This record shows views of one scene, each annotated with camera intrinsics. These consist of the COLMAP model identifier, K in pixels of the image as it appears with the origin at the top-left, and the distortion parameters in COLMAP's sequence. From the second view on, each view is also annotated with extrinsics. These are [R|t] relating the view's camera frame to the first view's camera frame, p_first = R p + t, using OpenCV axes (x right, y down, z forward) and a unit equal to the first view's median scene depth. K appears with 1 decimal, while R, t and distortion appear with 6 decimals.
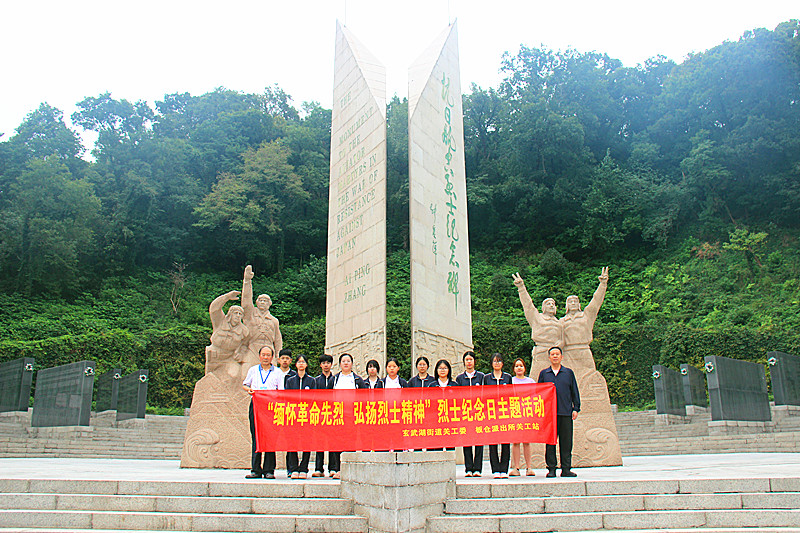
lens RADIAL K [[670.8, 0, 400.0], [0, 670.8, 266.5], [0, 0, 1]] dist [-0.088944, 0.005503]
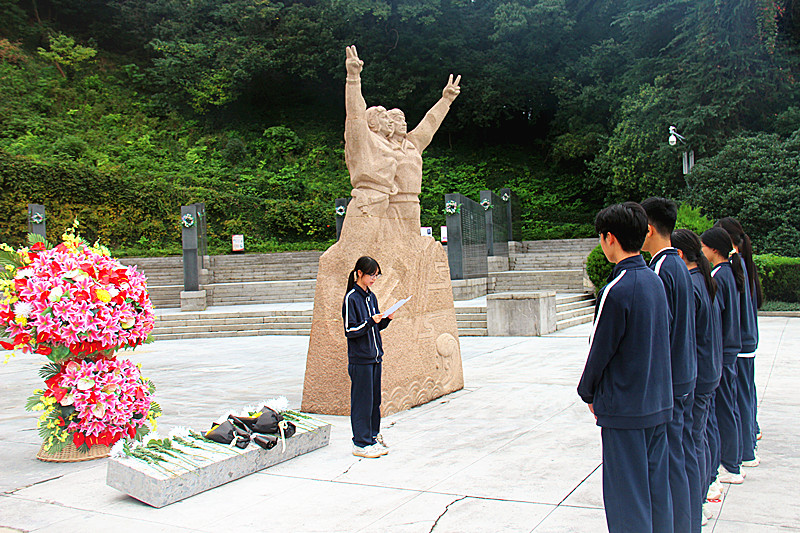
lens RADIAL K [[764.4, 0, 400.0], [0, 764.4, 266.5], [0, 0, 1]] dist [0.010937, 0.014297]
pose [[0.481254, 0.010498, 0.876518, -0.085073], [-0.213656, 0.971176, 0.105677, 0.027728], [-0.850145, -0.238130, 0.469625, 0.170655]]
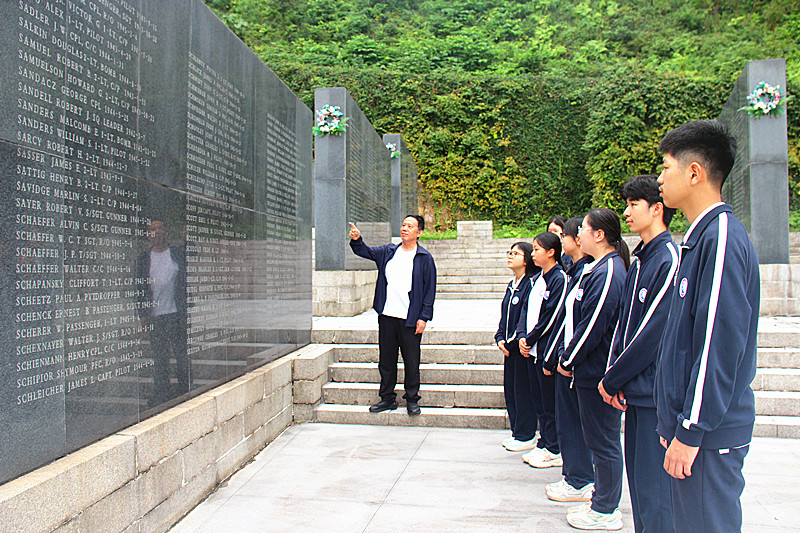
lens RADIAL K [[670.8, 0, 400.0], [0, 670.8, 266.5], [0, 0, 1]] dist [-0.088944, 0.005503]
pose [[0.966772, 0.011478, 0.255381, 0.122402], [-0.079858, 0.962557, 0.259050, 0.104267], [-0.242845, -0.270836, 0.931490, 0.484870]]
